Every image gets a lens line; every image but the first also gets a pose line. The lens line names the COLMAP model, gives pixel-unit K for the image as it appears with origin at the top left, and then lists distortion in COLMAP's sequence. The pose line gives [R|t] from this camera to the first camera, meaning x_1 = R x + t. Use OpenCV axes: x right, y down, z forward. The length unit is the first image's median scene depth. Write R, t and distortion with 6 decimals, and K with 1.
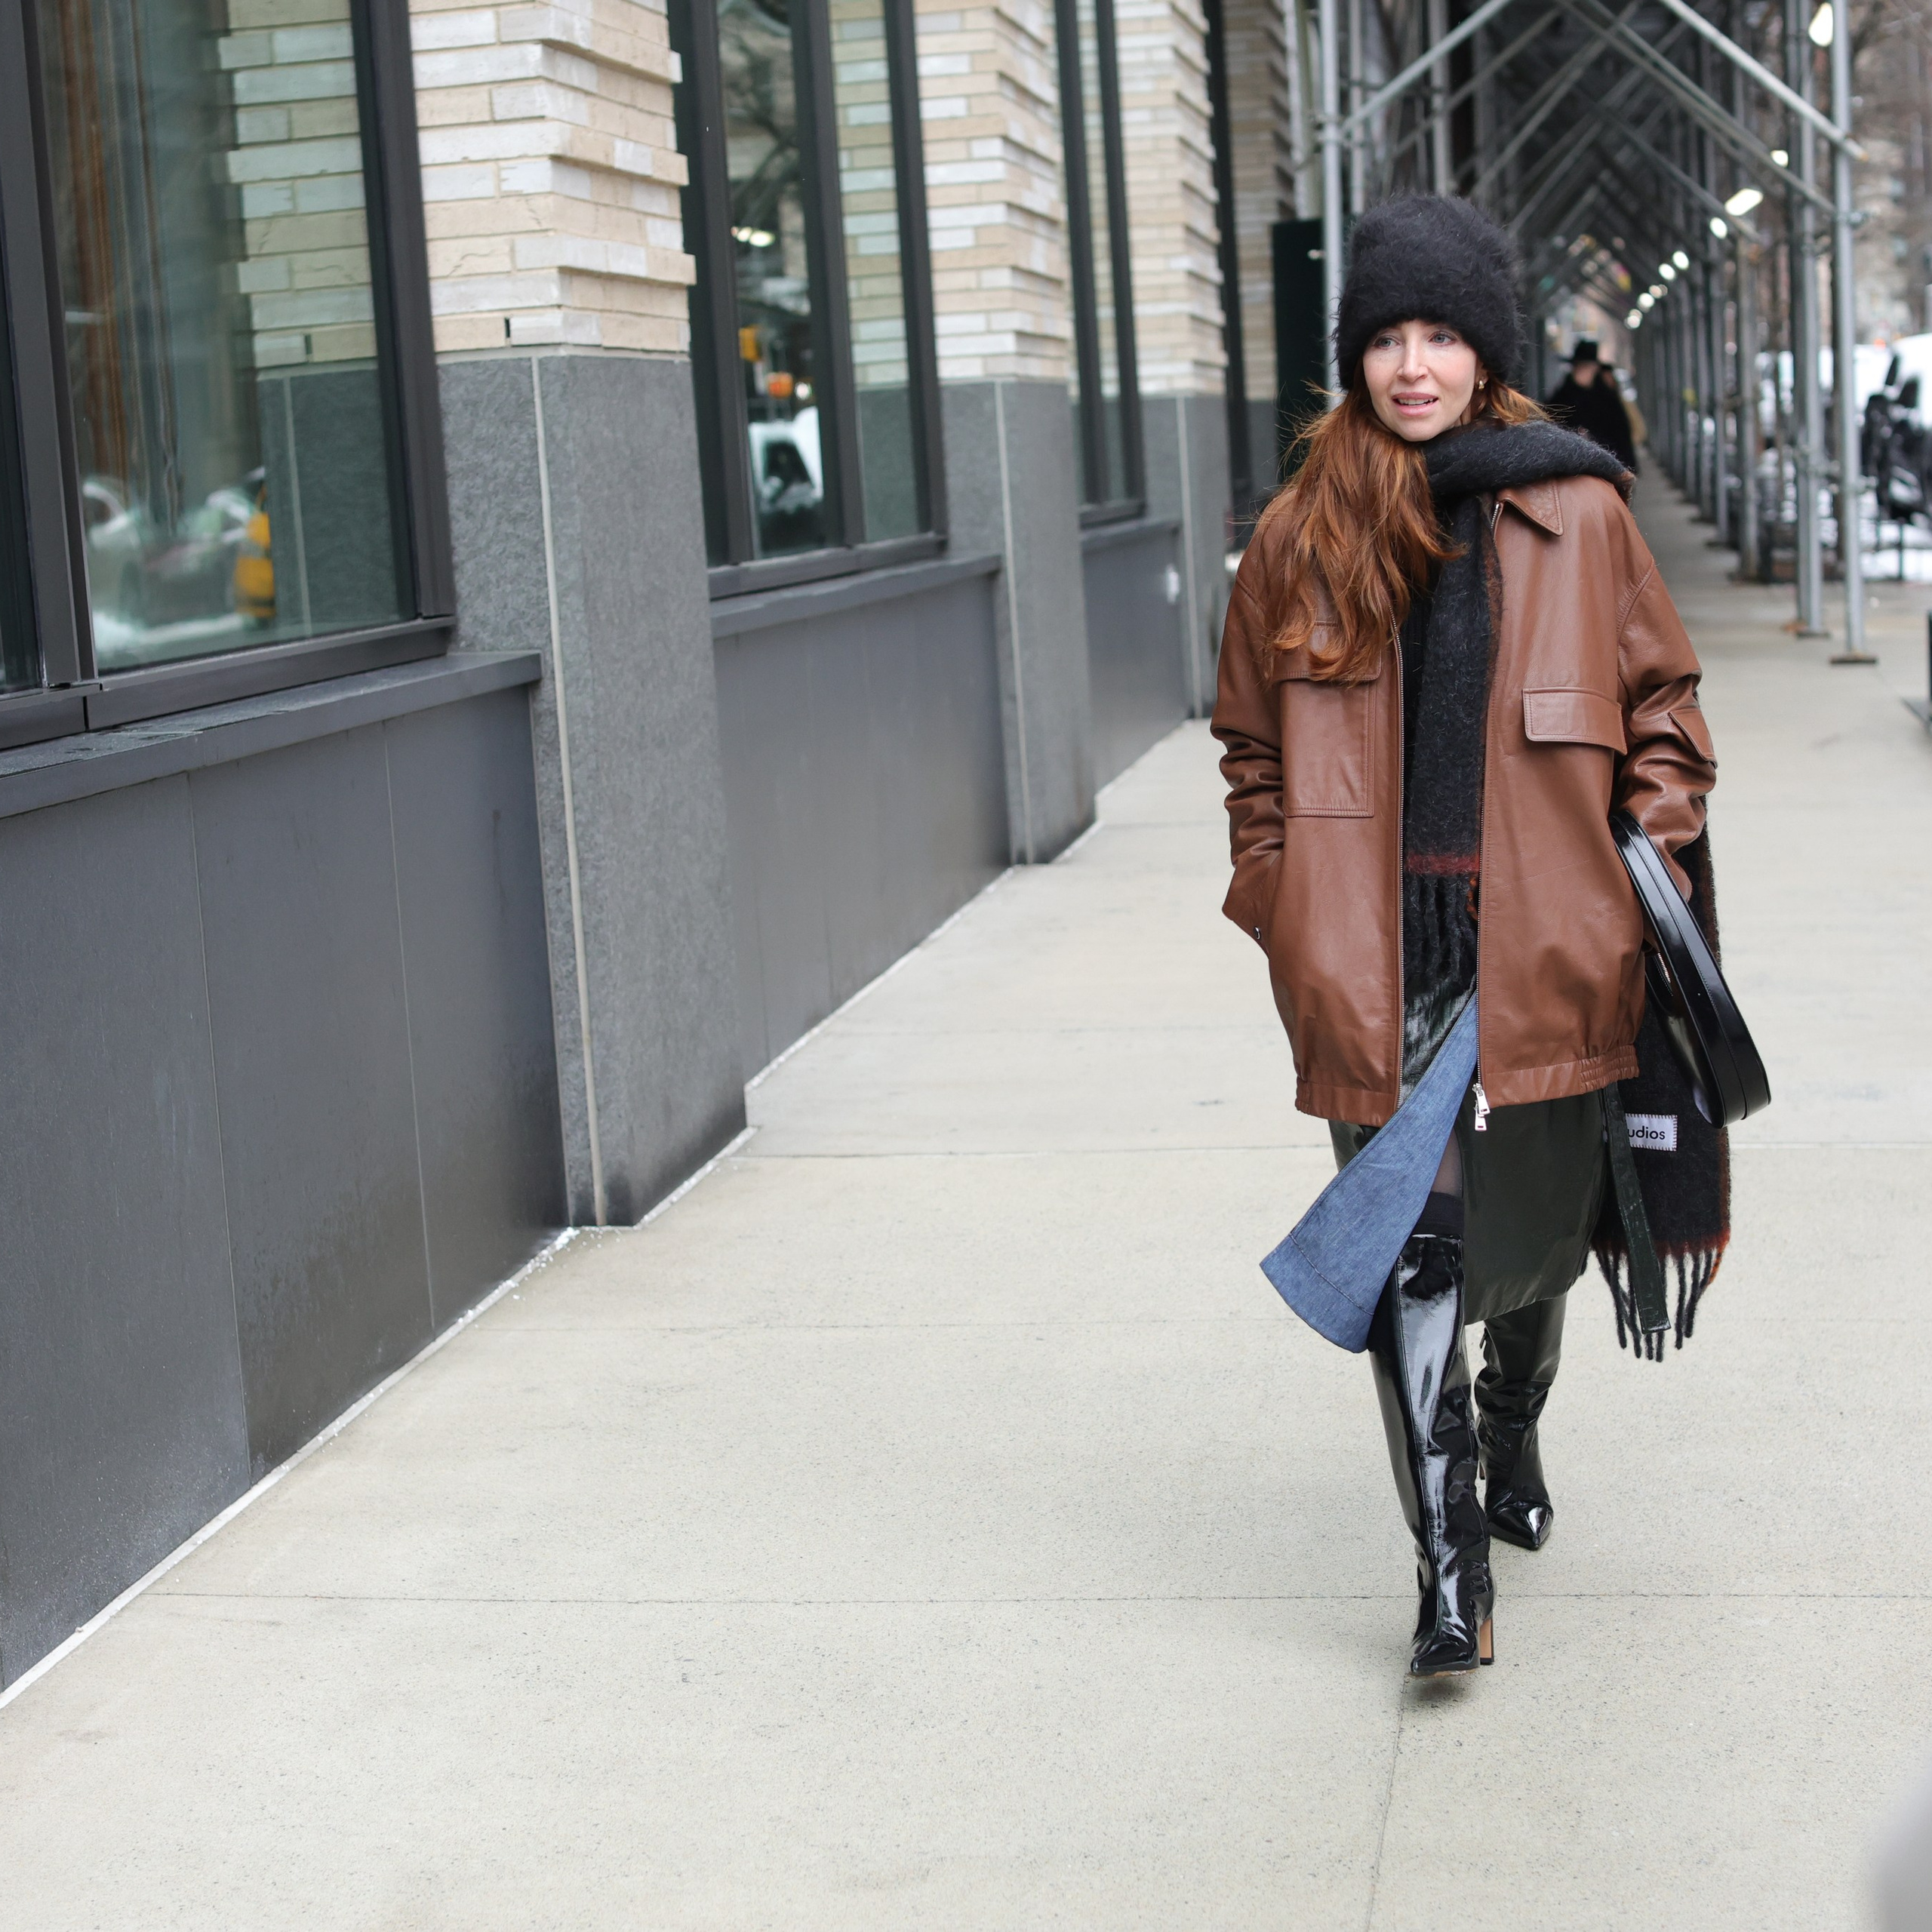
lens RADIAL K [[4135.5, 0, 966.0], [0, 4135.5, 966.0], [0, 0, 1]] dist [-0.177247, 0.281652]
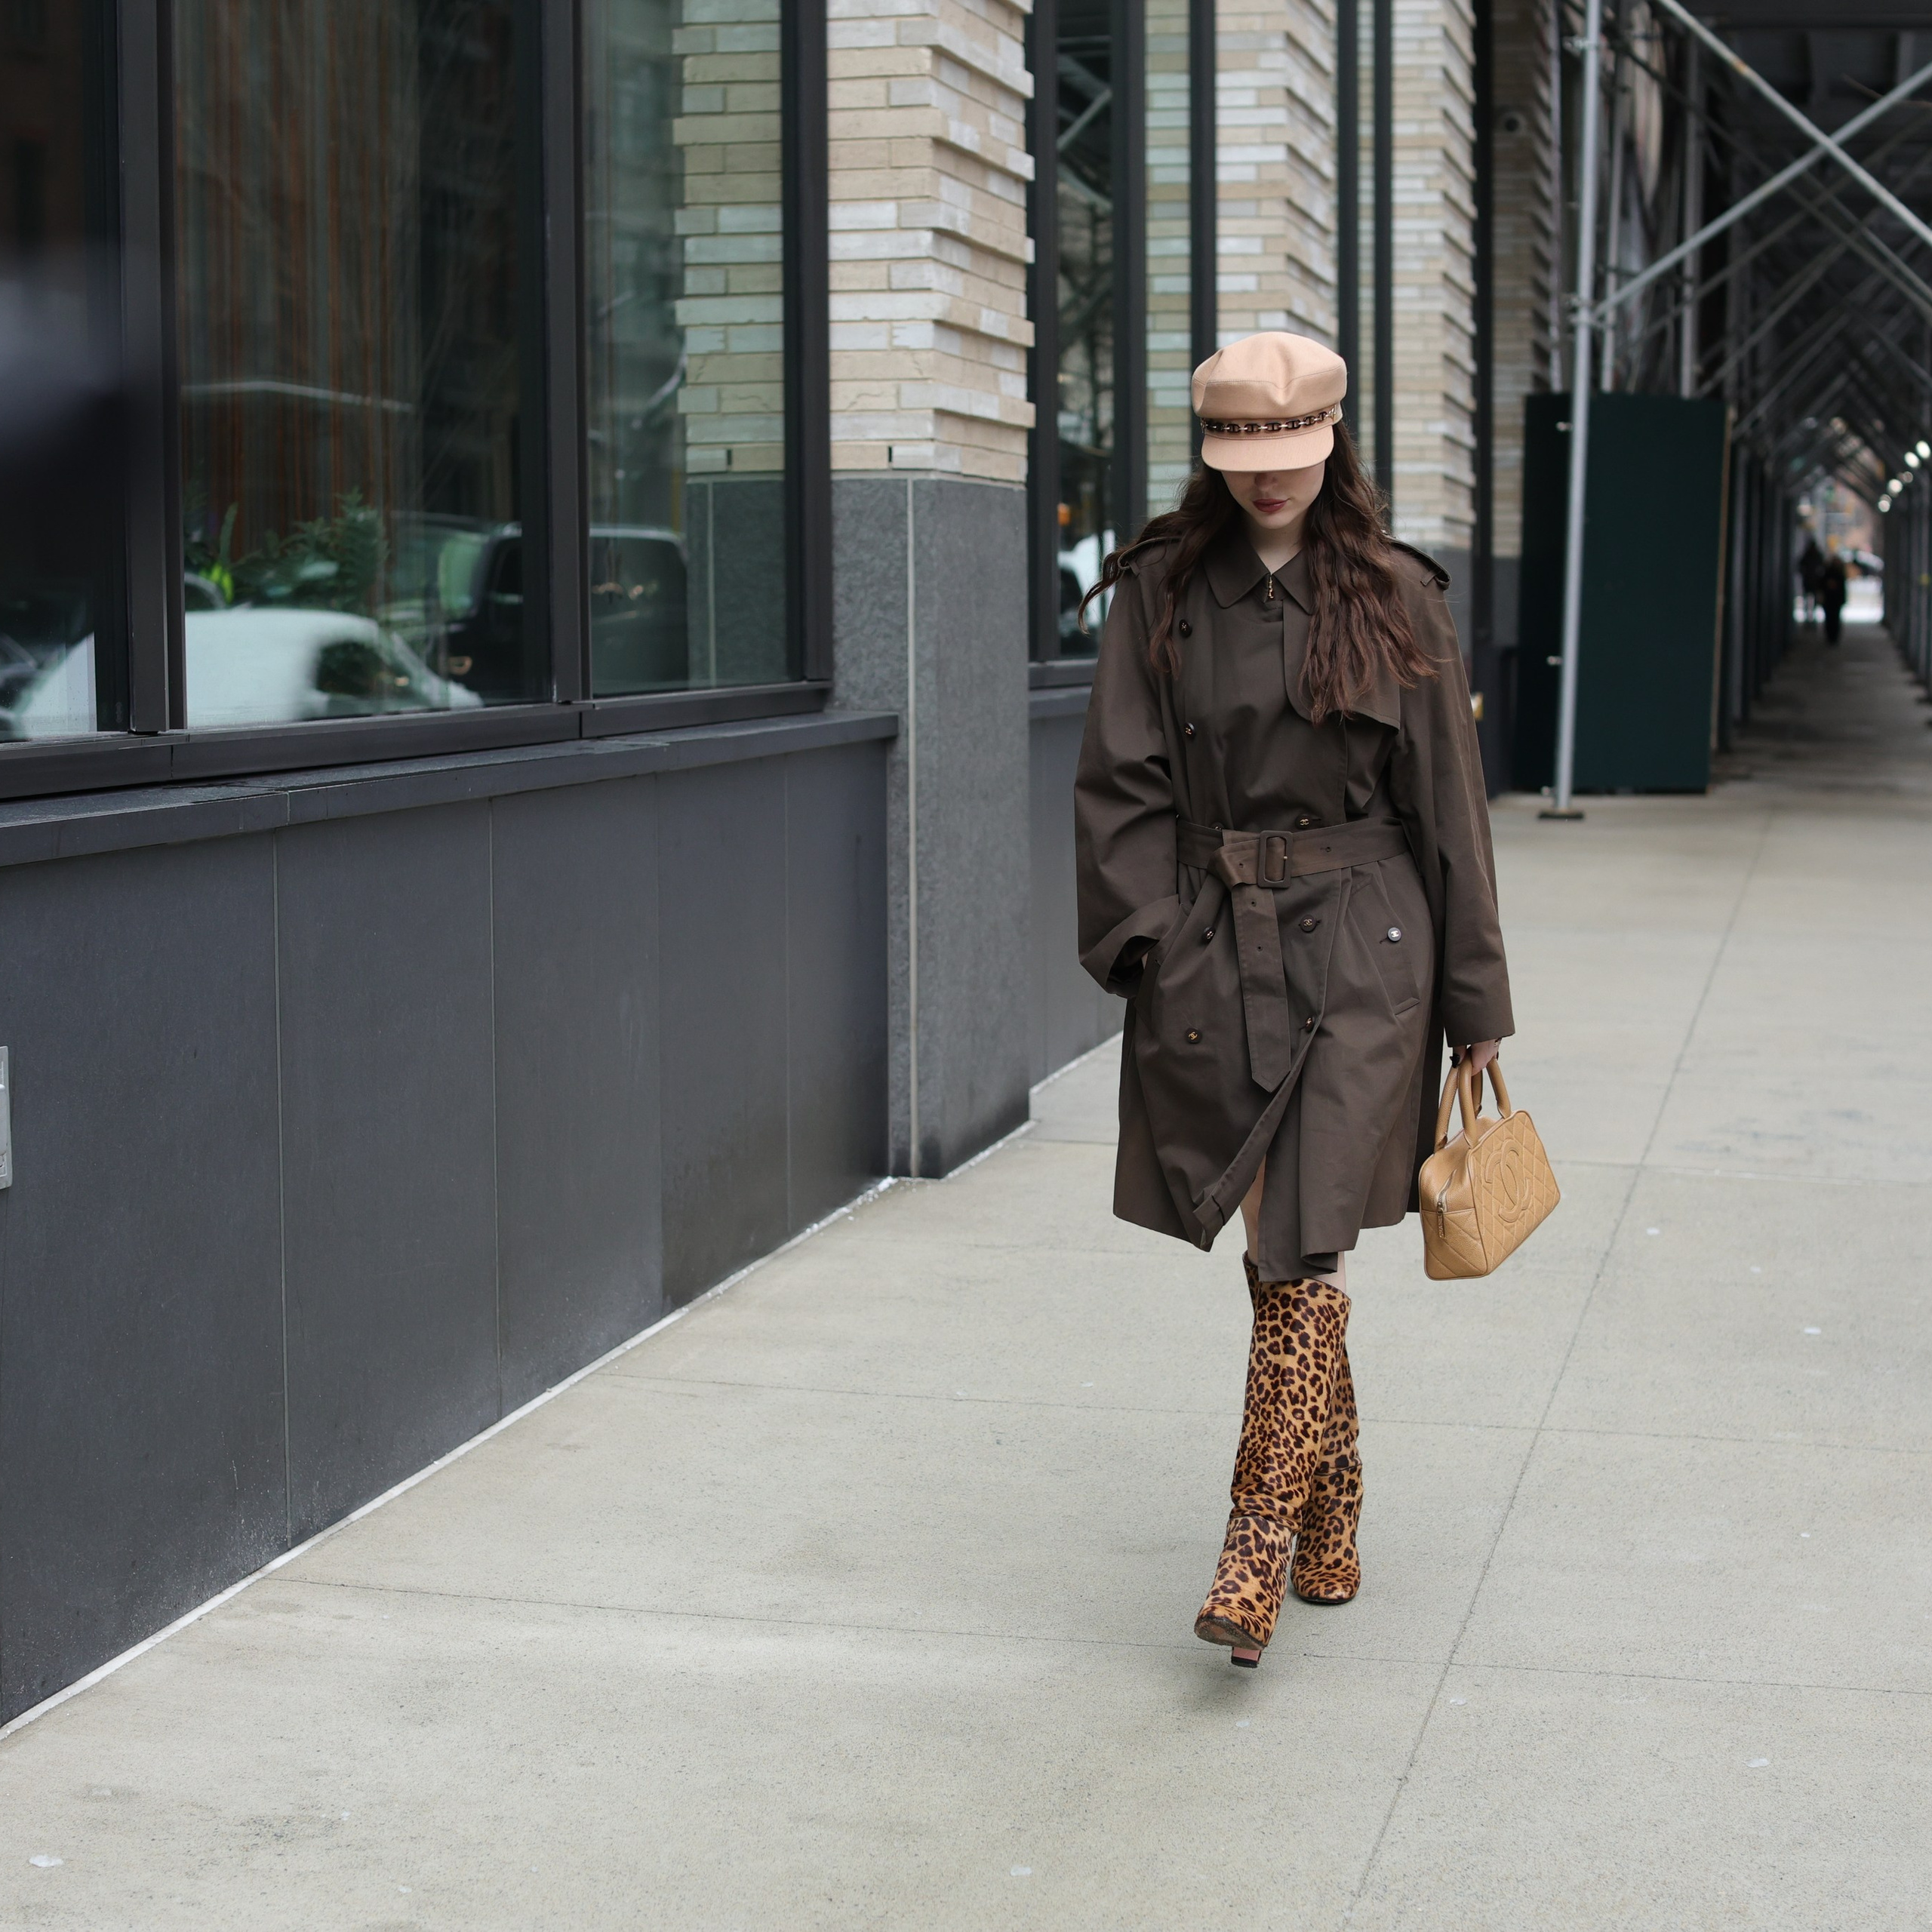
lens RADIAL K [[4135.5, 0, 966.0], [0, 4135.5, 966.0], [0, 0, 1]] dist [-0.177247, 0.281652]
pose [[0.996313, 0.065951, -0.054868, -0.008819], [-0.067702, 0.997233, -0.030690, 0.036231], [0.052692, 0.034292, 0.998022, -0.240908]]
